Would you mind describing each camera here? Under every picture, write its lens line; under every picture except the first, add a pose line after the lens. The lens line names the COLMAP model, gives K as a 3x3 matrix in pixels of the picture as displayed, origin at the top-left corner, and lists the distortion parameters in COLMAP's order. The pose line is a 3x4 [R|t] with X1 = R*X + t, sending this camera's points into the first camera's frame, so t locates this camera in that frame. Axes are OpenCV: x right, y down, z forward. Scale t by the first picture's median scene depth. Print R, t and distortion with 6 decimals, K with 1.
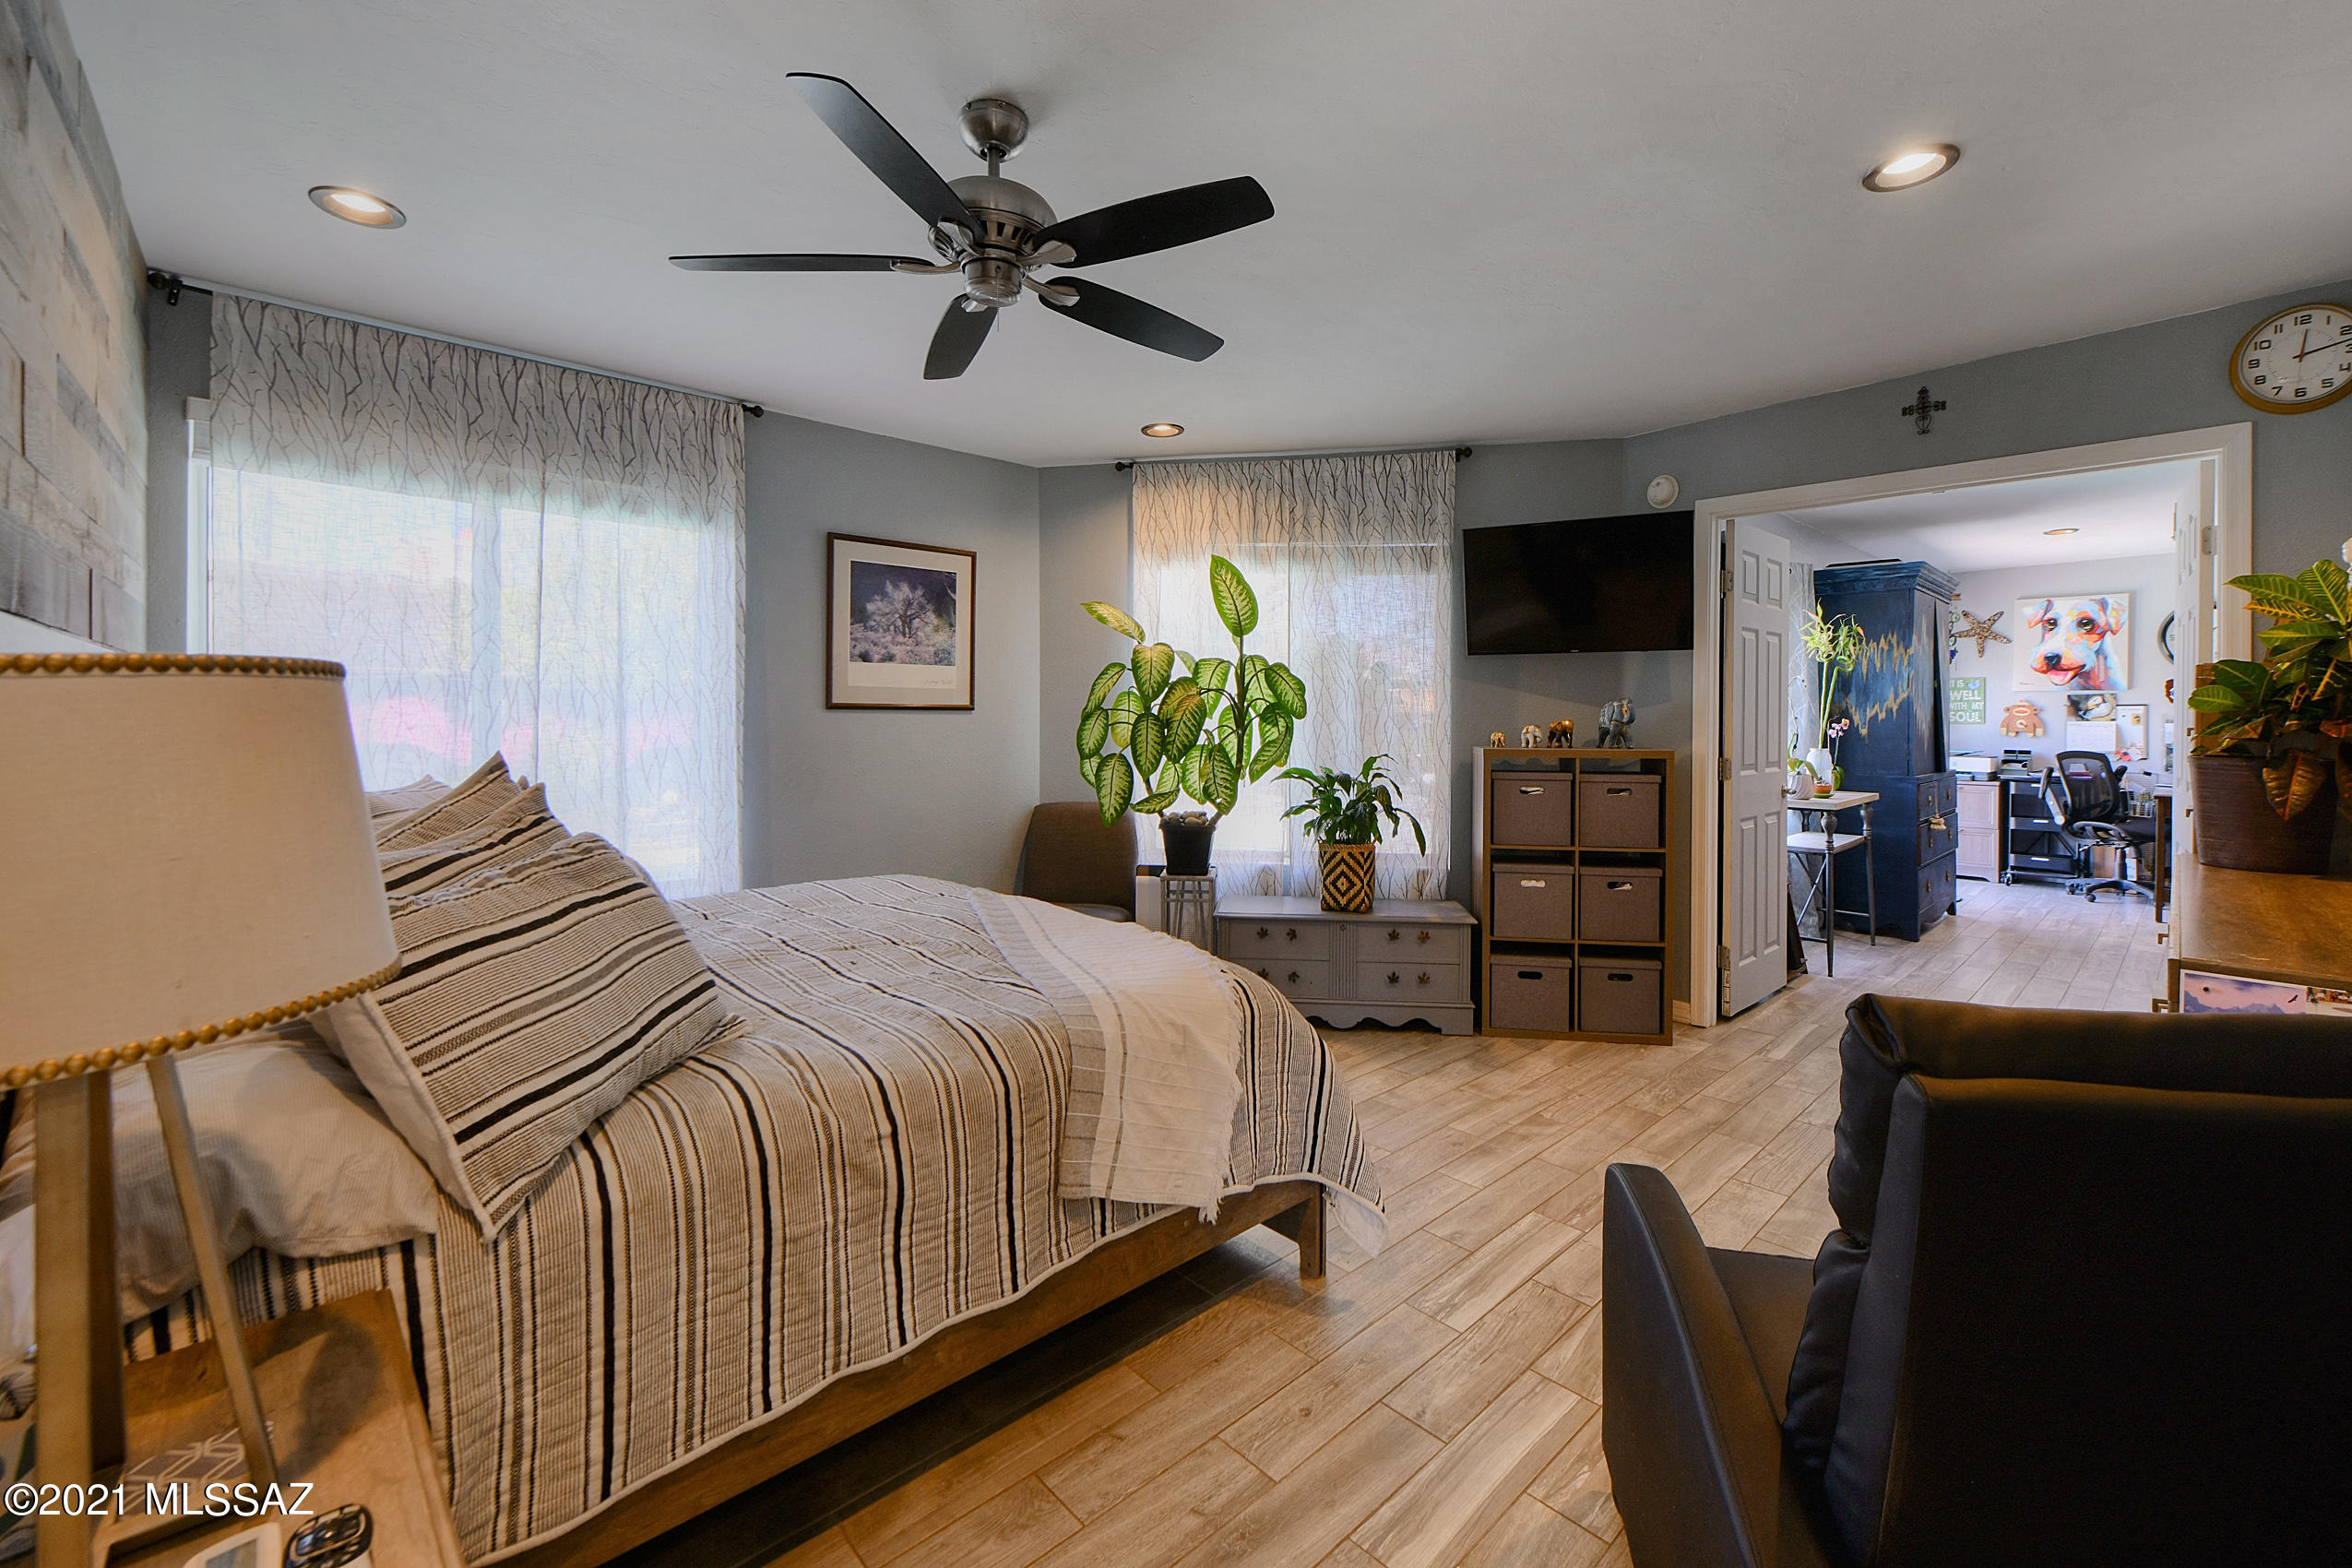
lens RADIAL K [[969.3, 0, 1190.8], [0, 969.3, 715.7], [0, 0, 1]] dist [-0.000194, -0.000072]
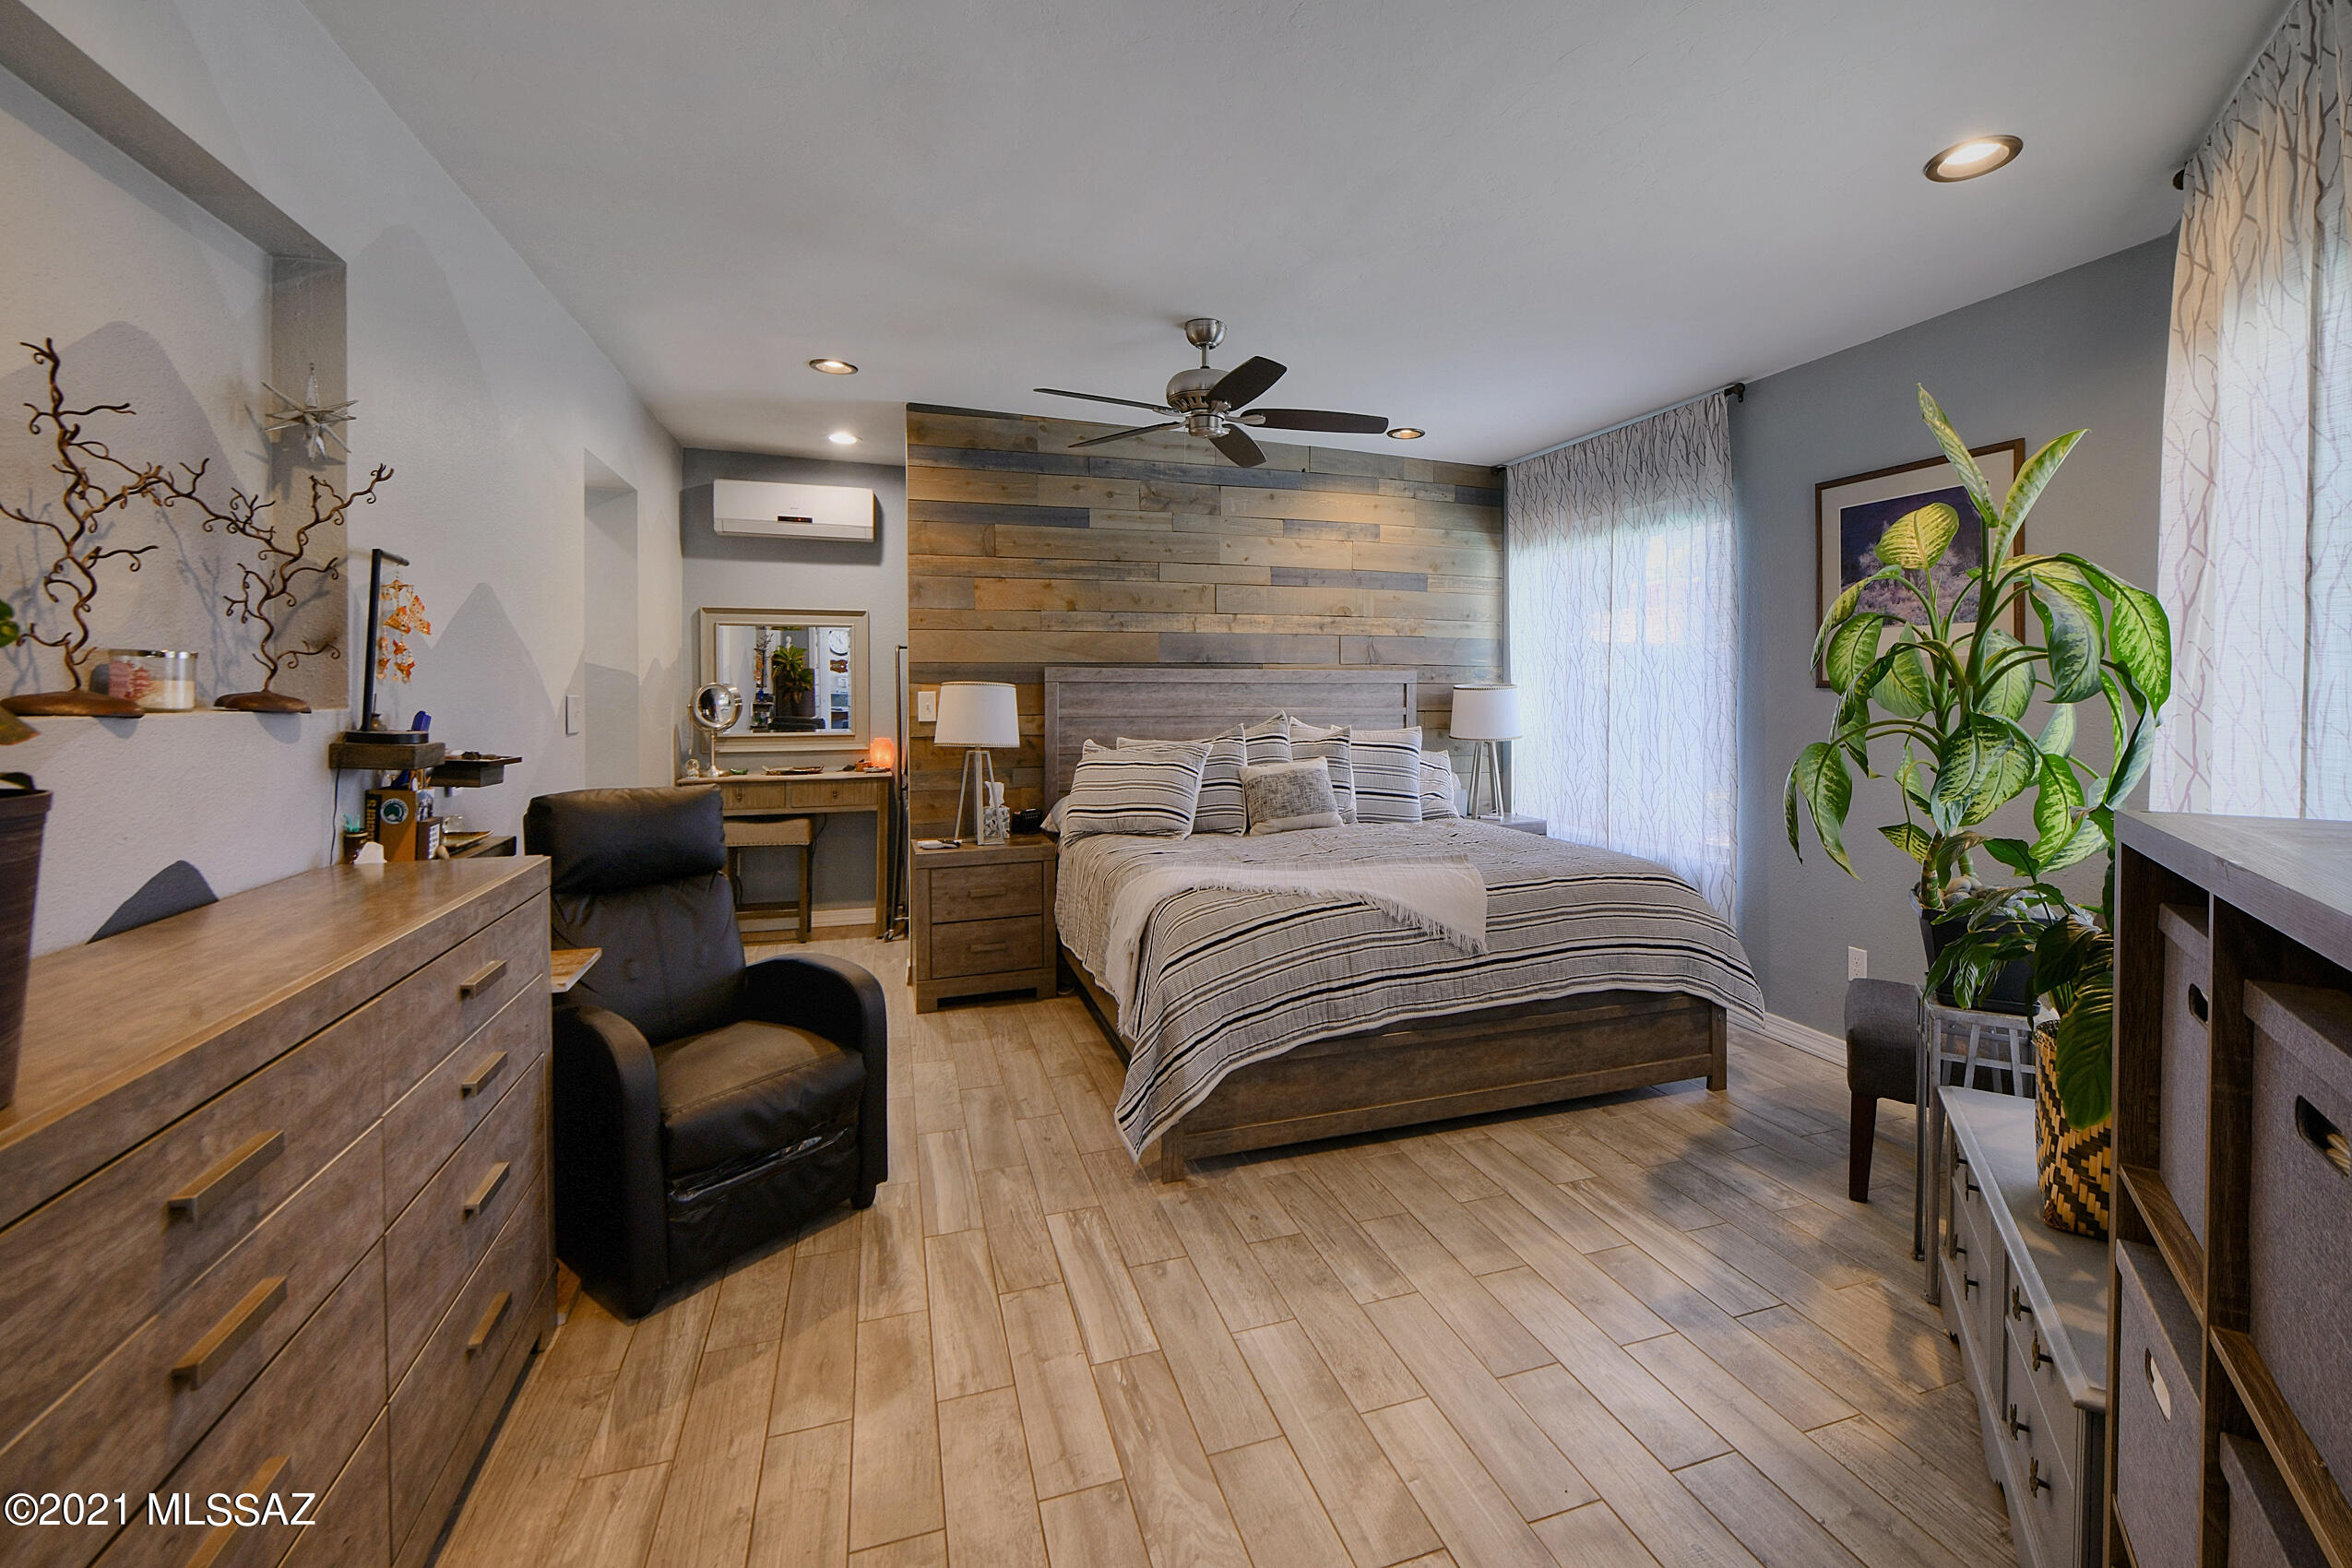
lens RADIAL K [[969.3, 0, 1190.8], [0, 969.3, 715.7], [0, 0, 1]] dist [-0.000194, -0.000072]
pose [[-0.425458, 0.021098, -0.904732, 0.759917], [-0.003594, 0.999681, 0.025003, -0.001215], [0.904971, 0.013890, -0.425247, 0.998616]]
